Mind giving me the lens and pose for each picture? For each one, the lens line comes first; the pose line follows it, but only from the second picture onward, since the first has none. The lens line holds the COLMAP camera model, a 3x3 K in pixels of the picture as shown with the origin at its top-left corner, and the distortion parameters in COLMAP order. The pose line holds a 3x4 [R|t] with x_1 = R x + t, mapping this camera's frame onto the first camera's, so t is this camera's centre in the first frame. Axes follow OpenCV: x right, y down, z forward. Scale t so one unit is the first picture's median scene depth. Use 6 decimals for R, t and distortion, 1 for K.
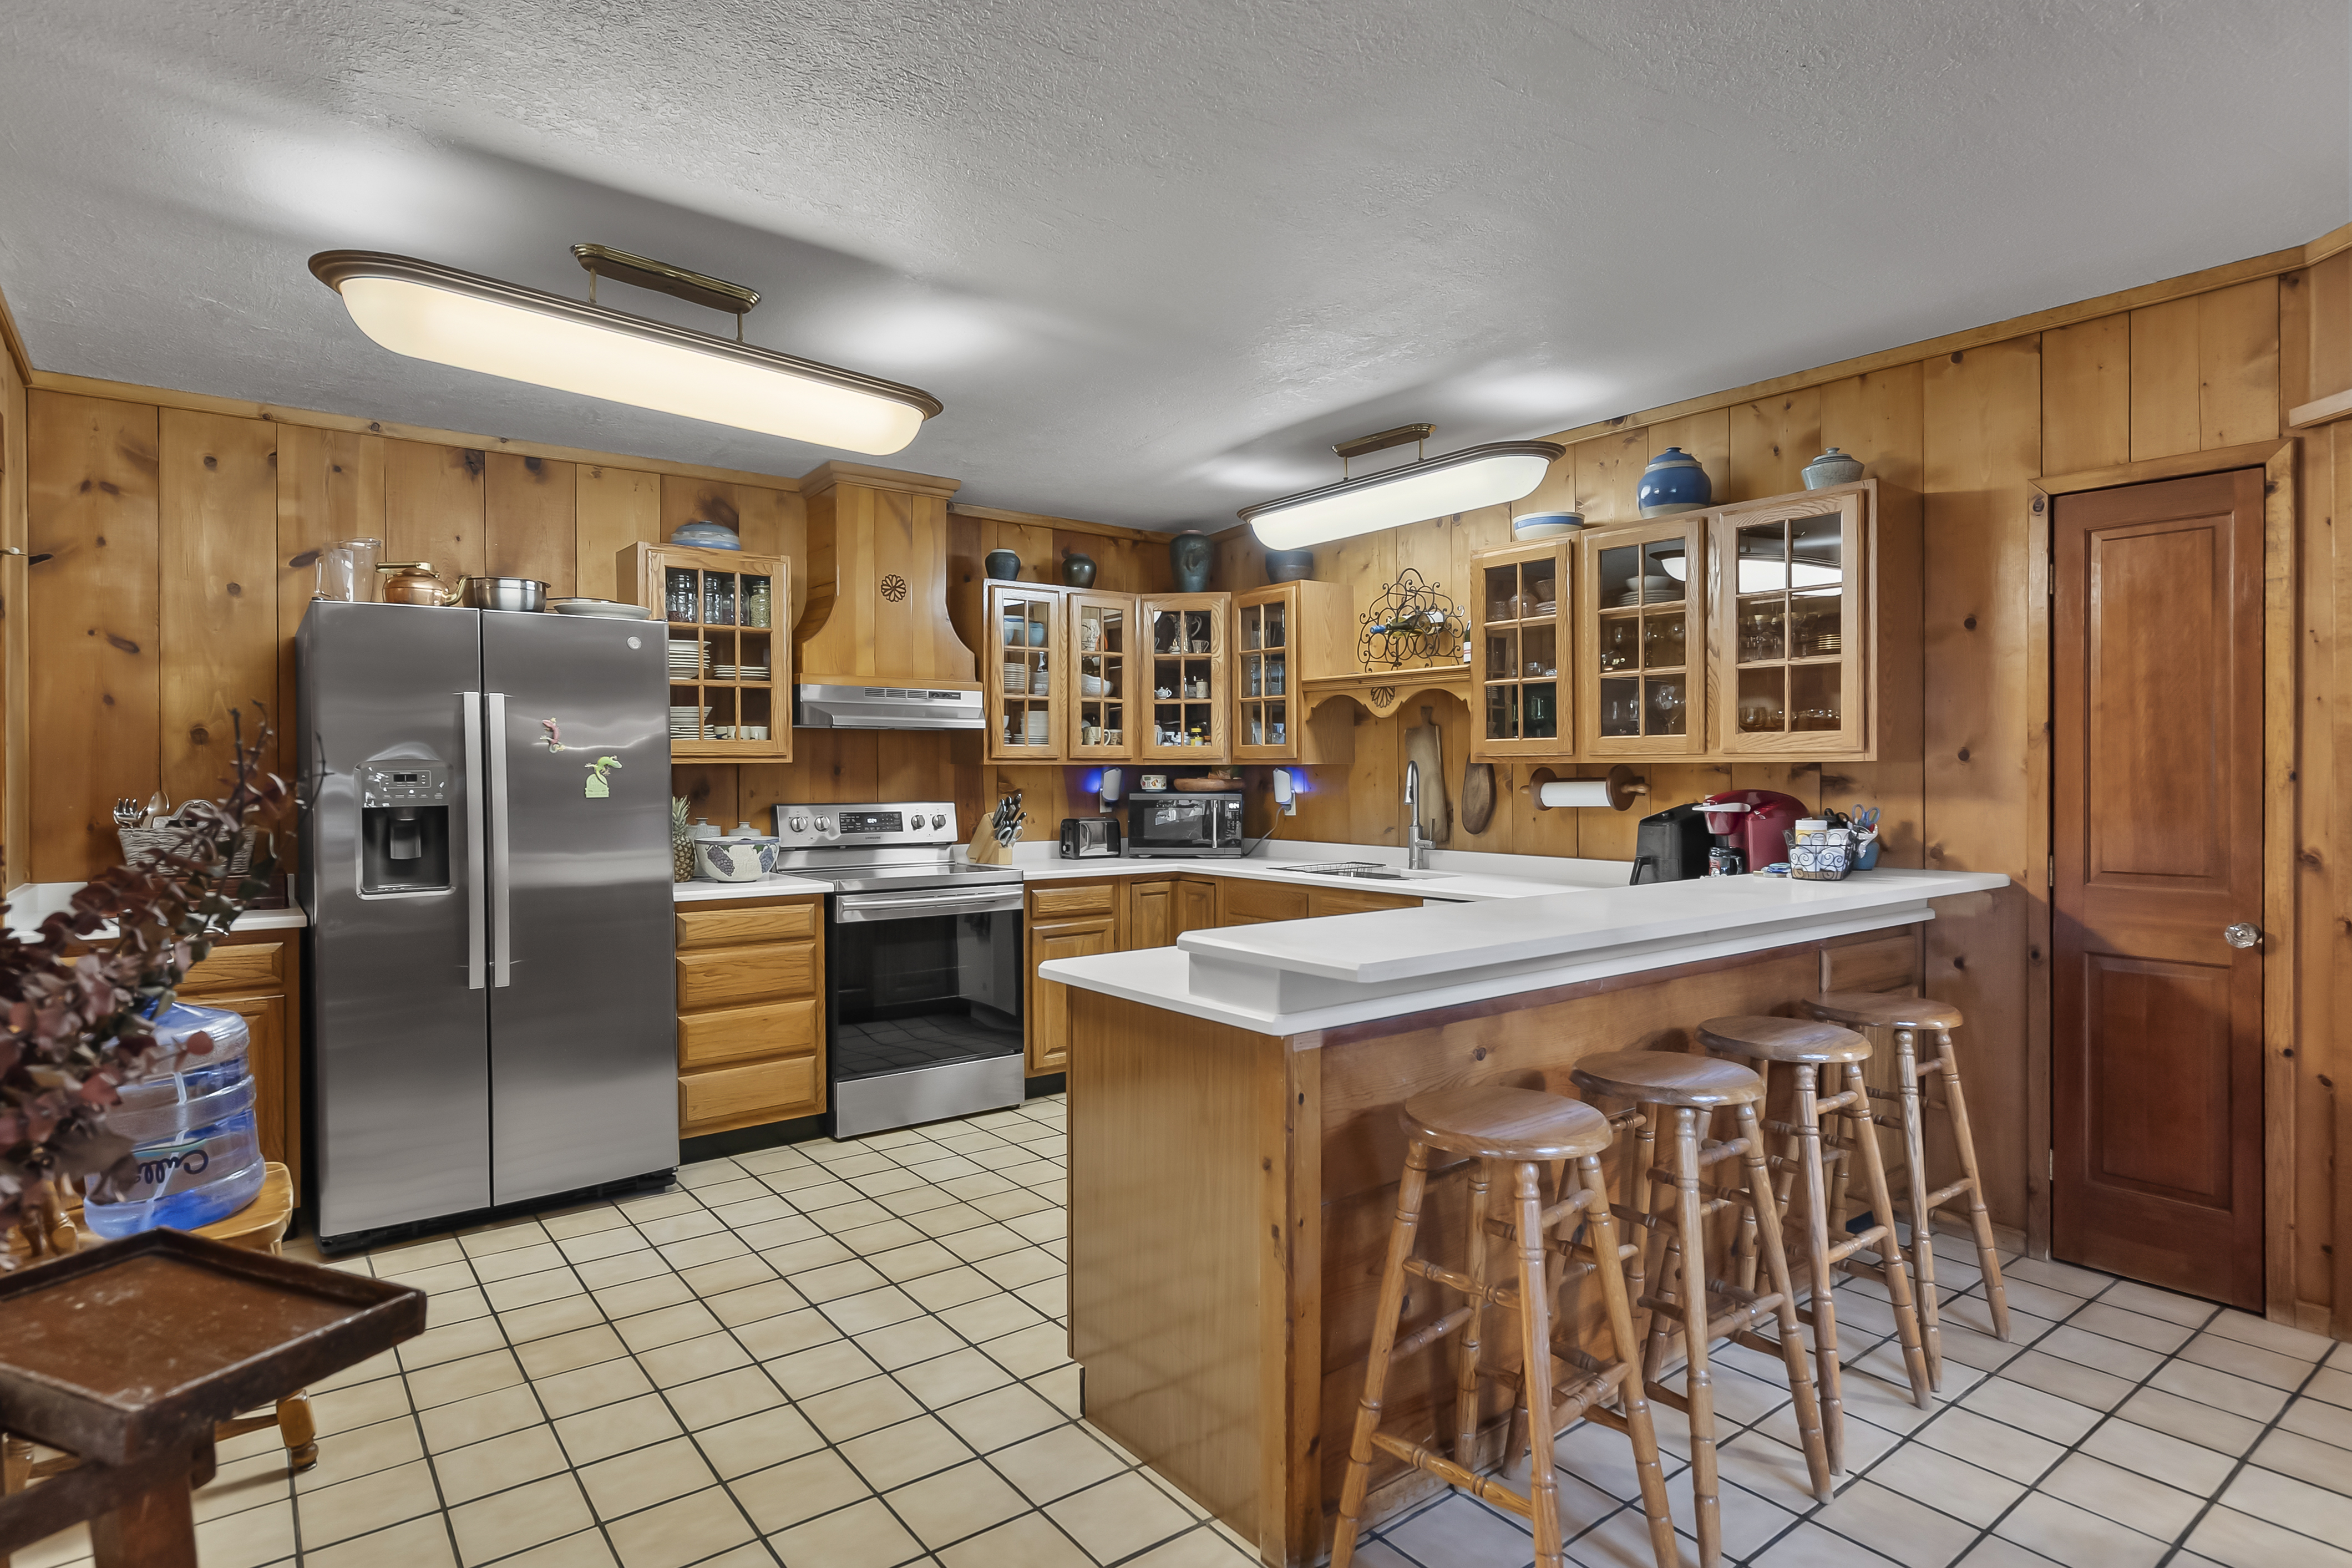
lens RADIAL K [[1219.4, 0, 1180.7], [0, 1219.4, 778.3], [0, 0, 1]] dist [0.002509, -0.000162]
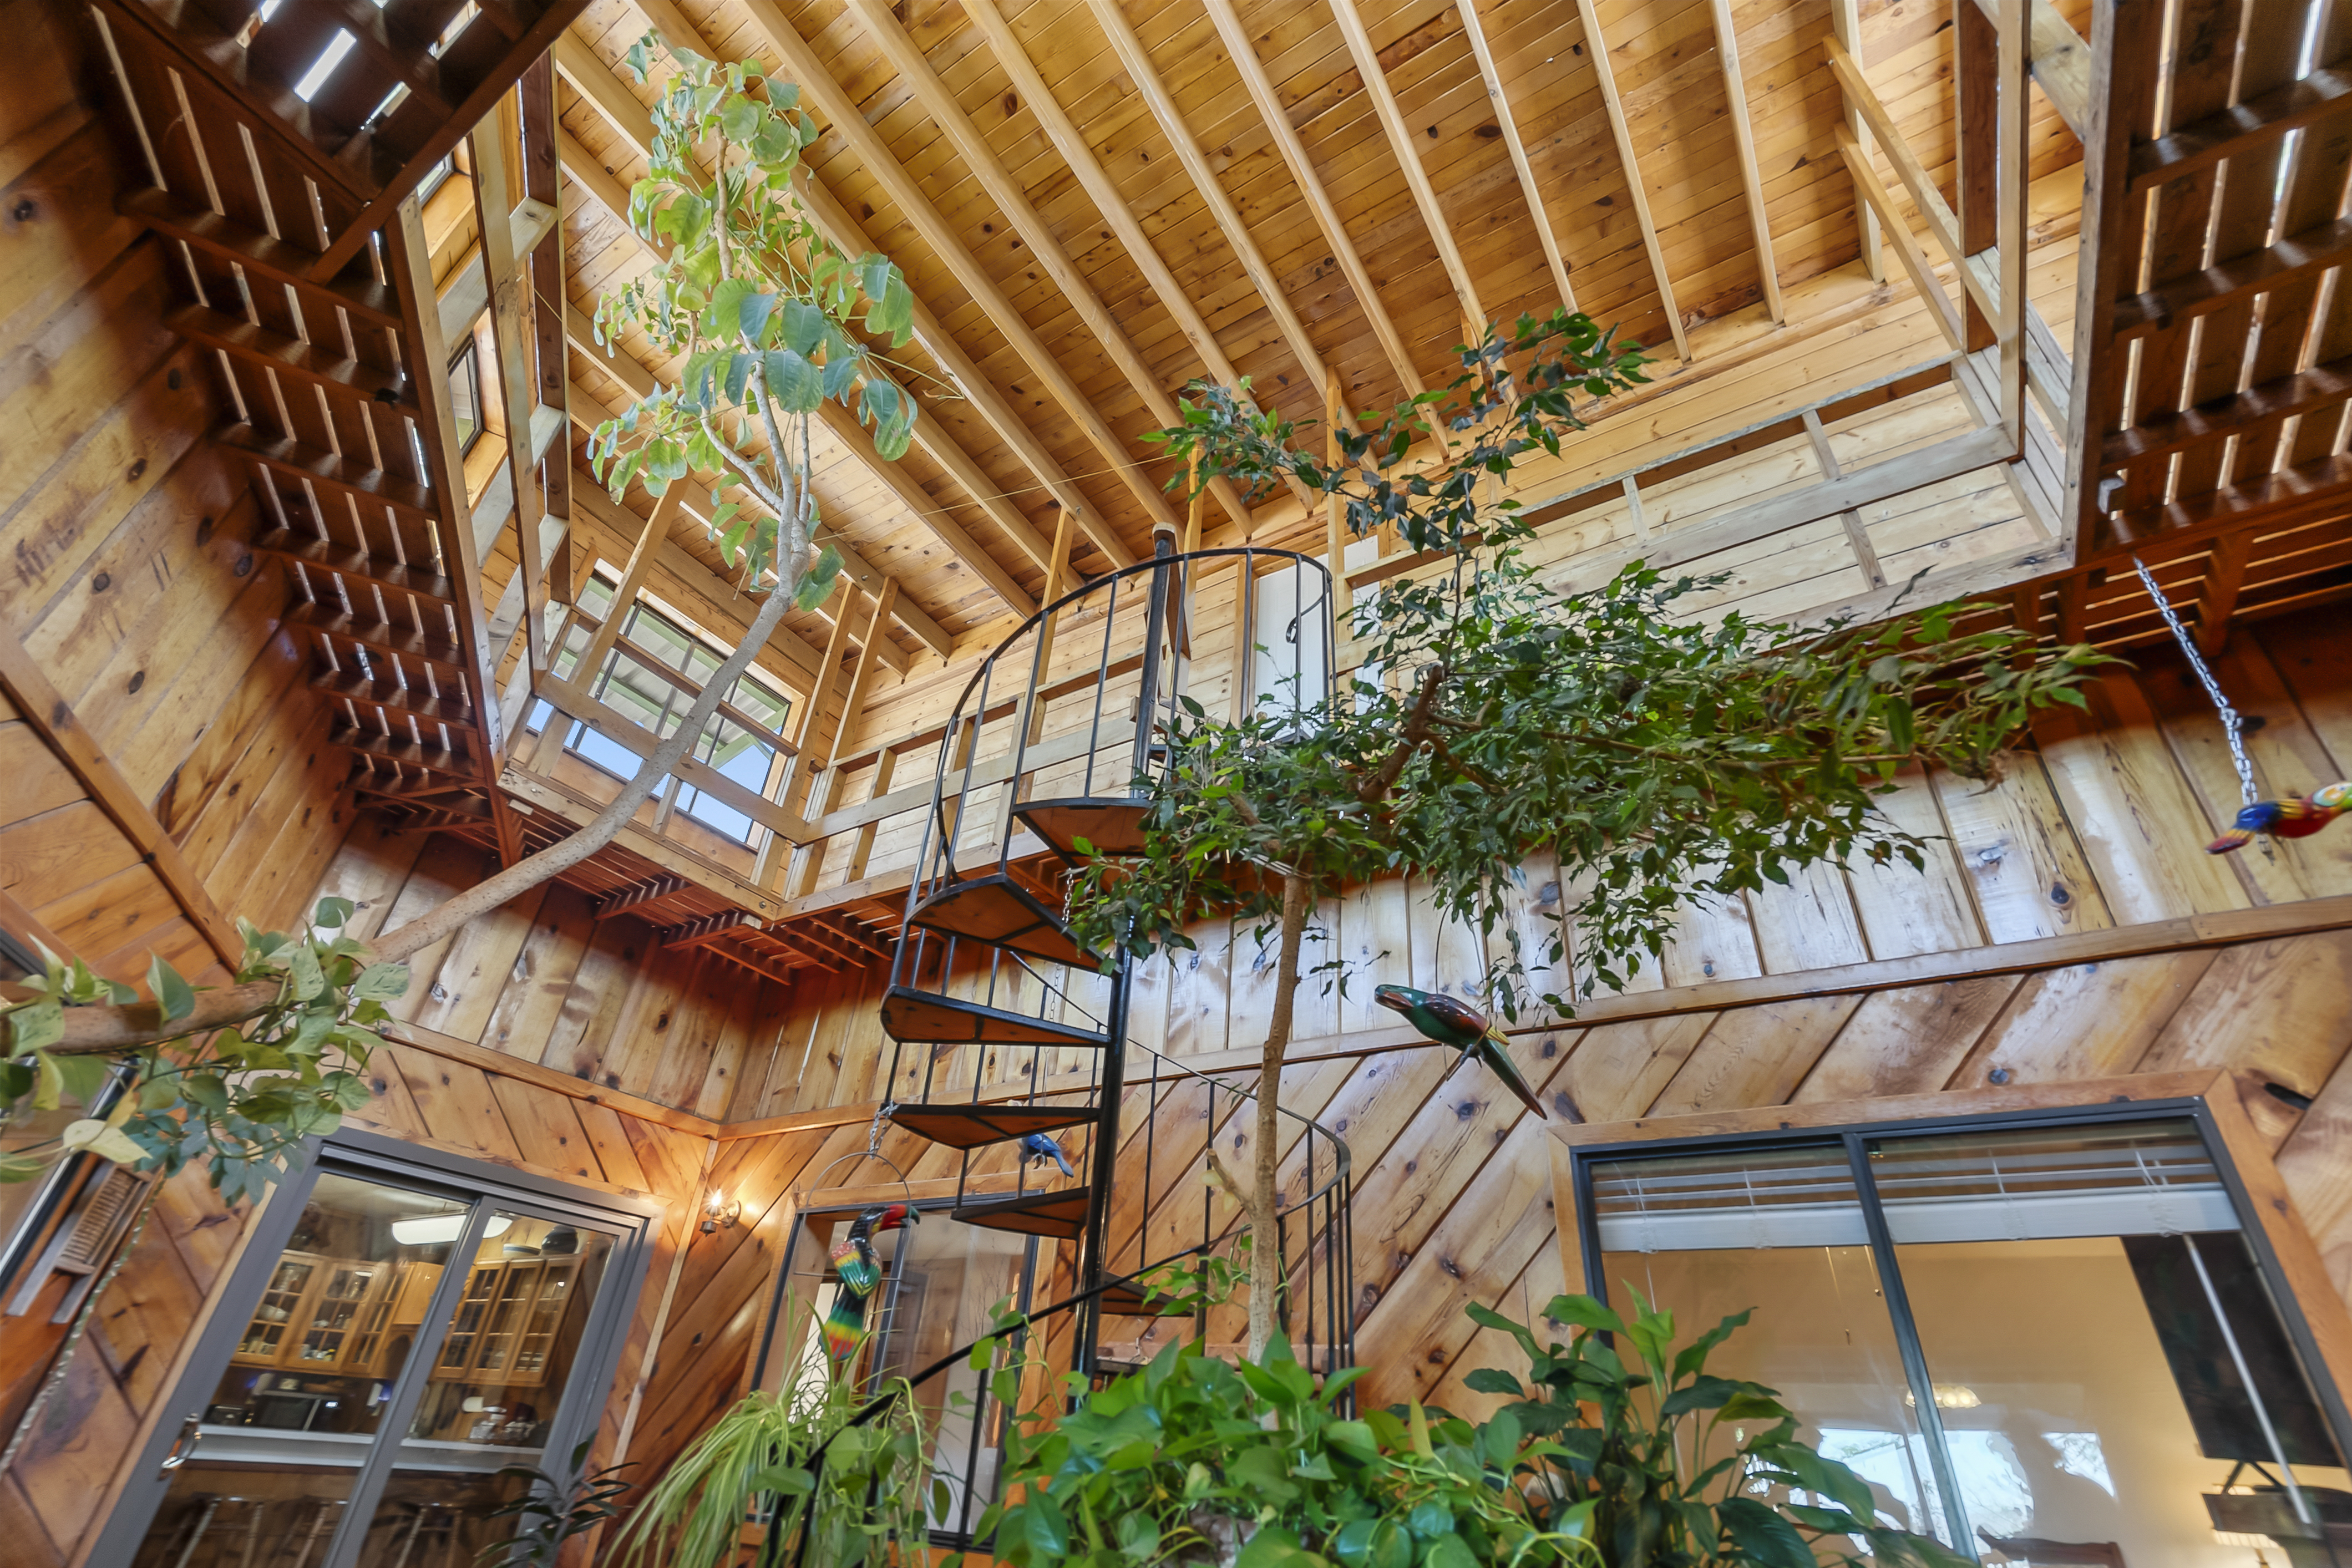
lens RADIAL K [[1071.1, 0, 1194.9], [0, 1071.1, 785.1], [0, 0, 1]] dist [-0.007061, 0.002377]
pose [[0.933857, 0.238710, 0.266323, 0.802373], [-0.059671, 0.838213, -0.542068, 0.049399], [-0.352633, 0.490322, 0.797016, -1.417273]]
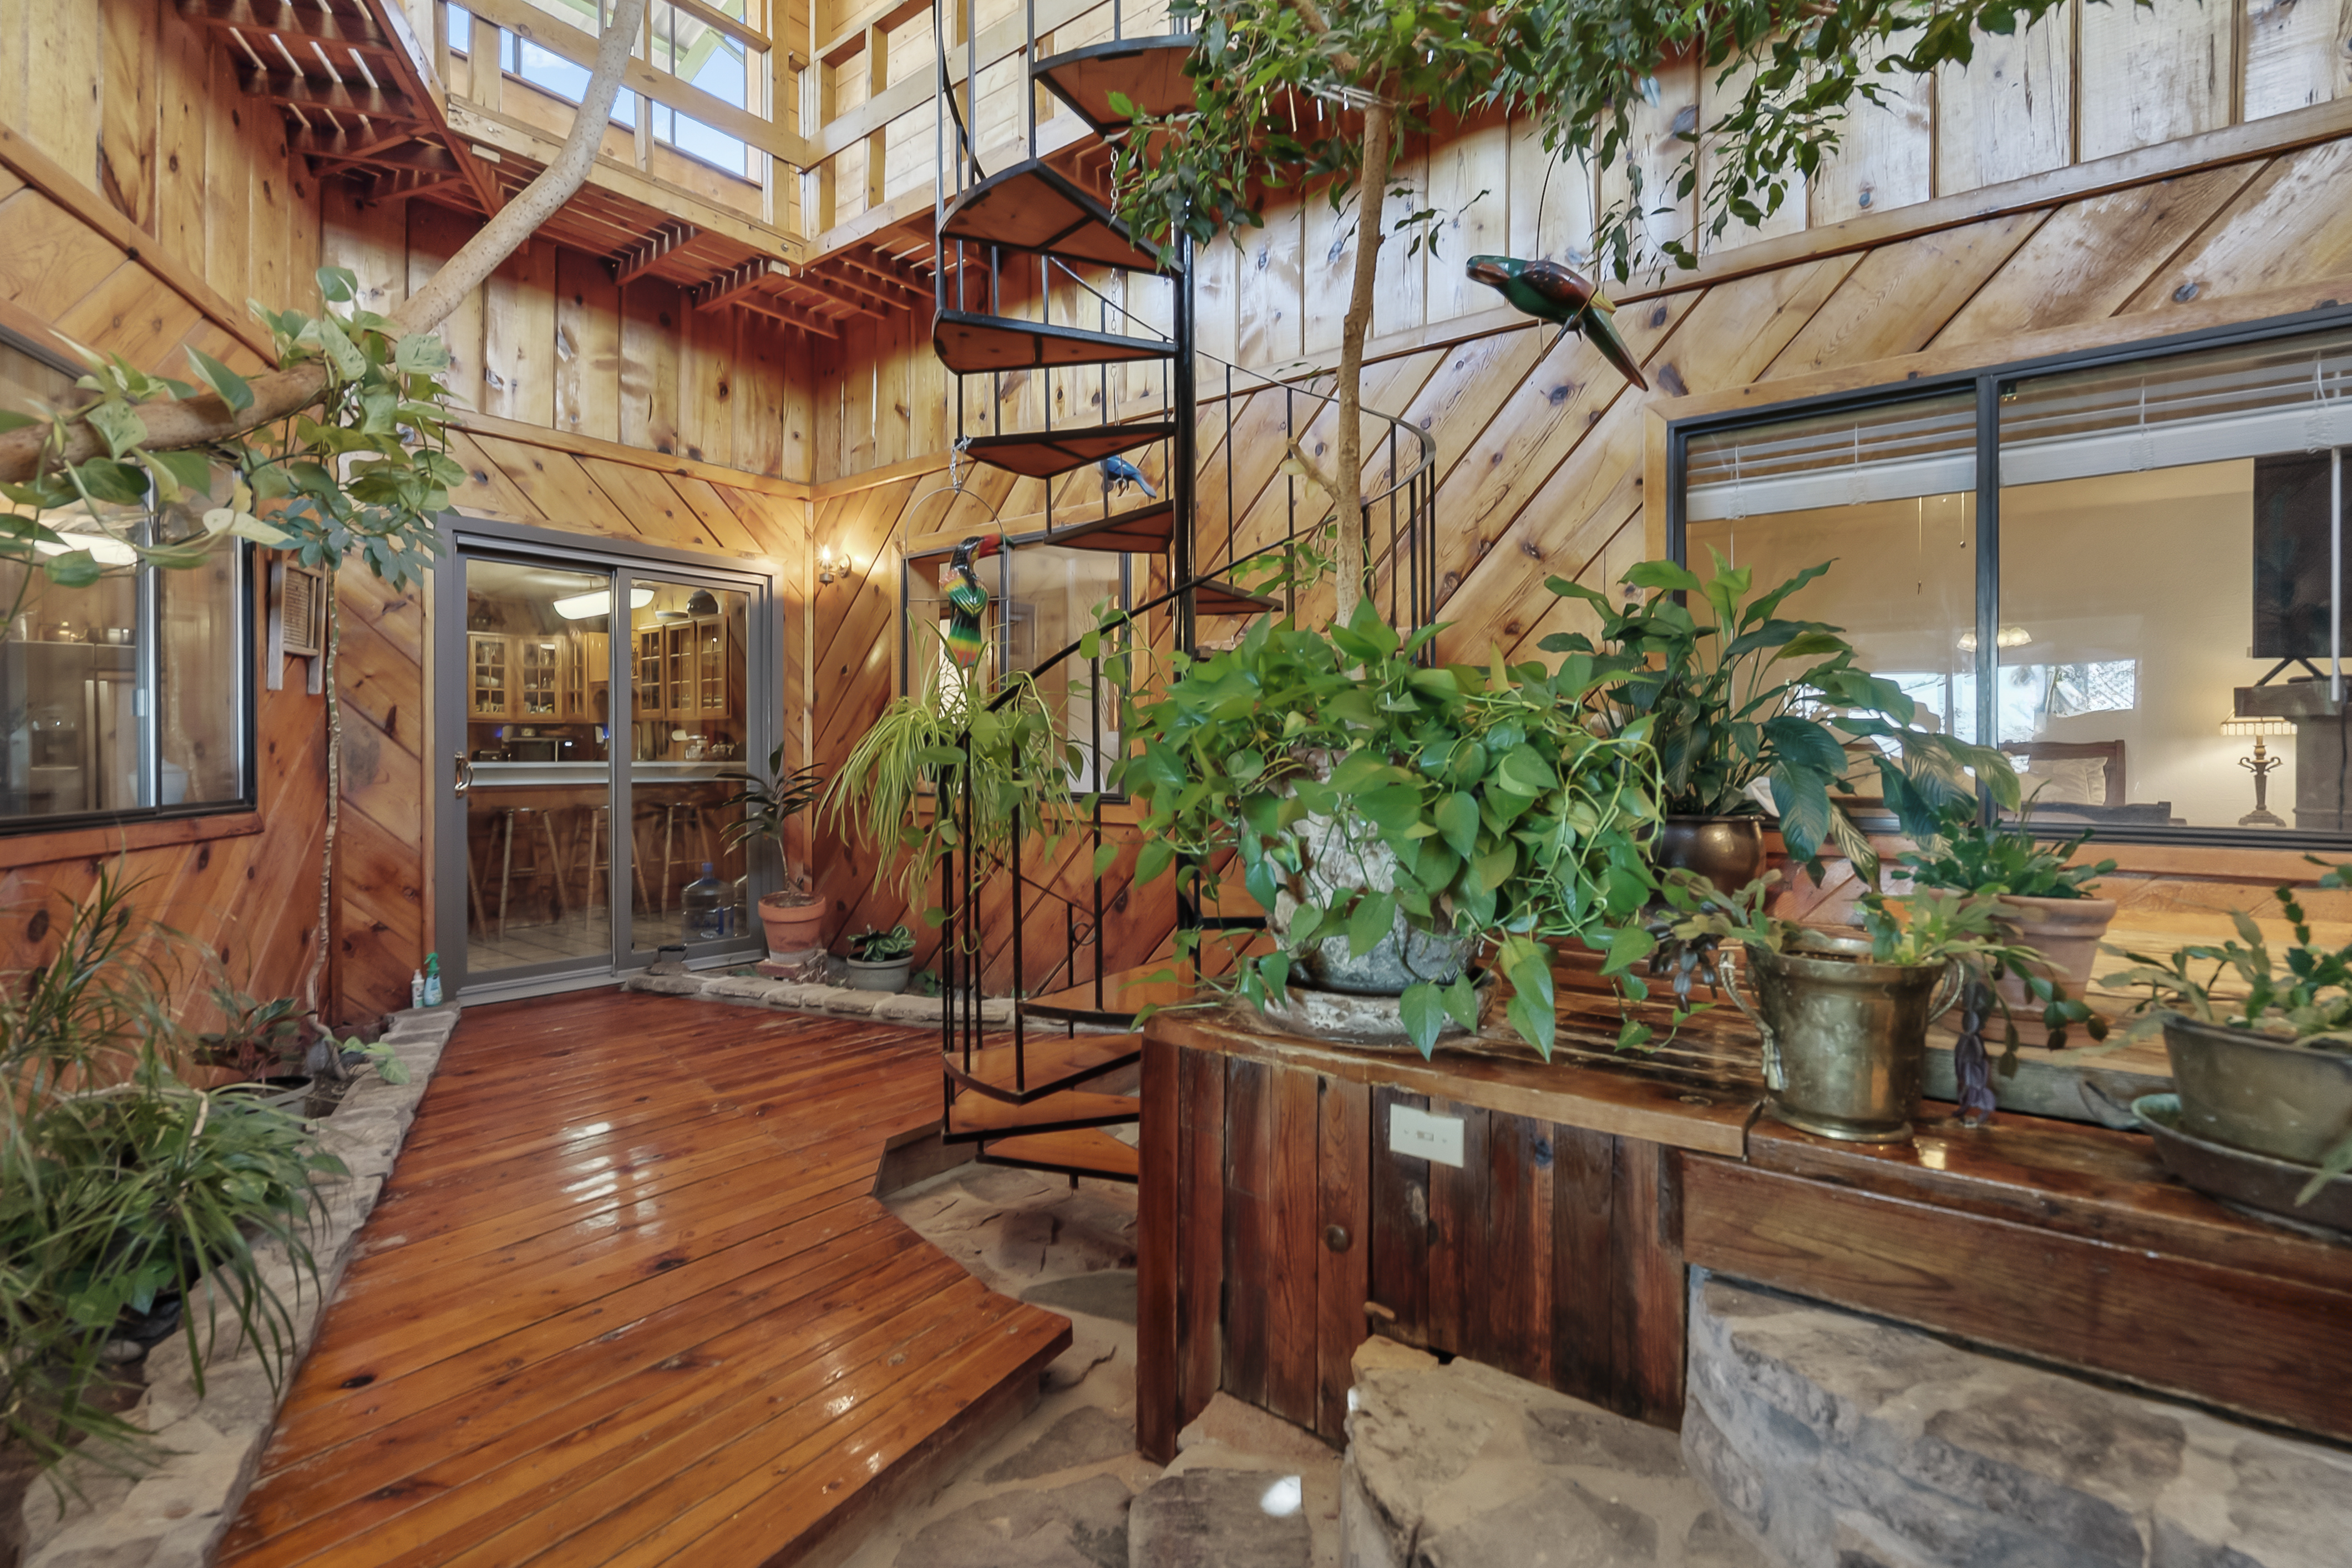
lens RADIAL K [[1071.1, 0, 1198.9], [0, 1071.1, 779.7], [0, 0, 1]] dist [-0.007061, 0.002377]
pose [[0.962216, -0.004551, 0.272248, 0.811767], [-0.000584, 0.999823, 0.018779, 0.069460], [-0.272286, -0.018229, 0.962044, -1.390642]]
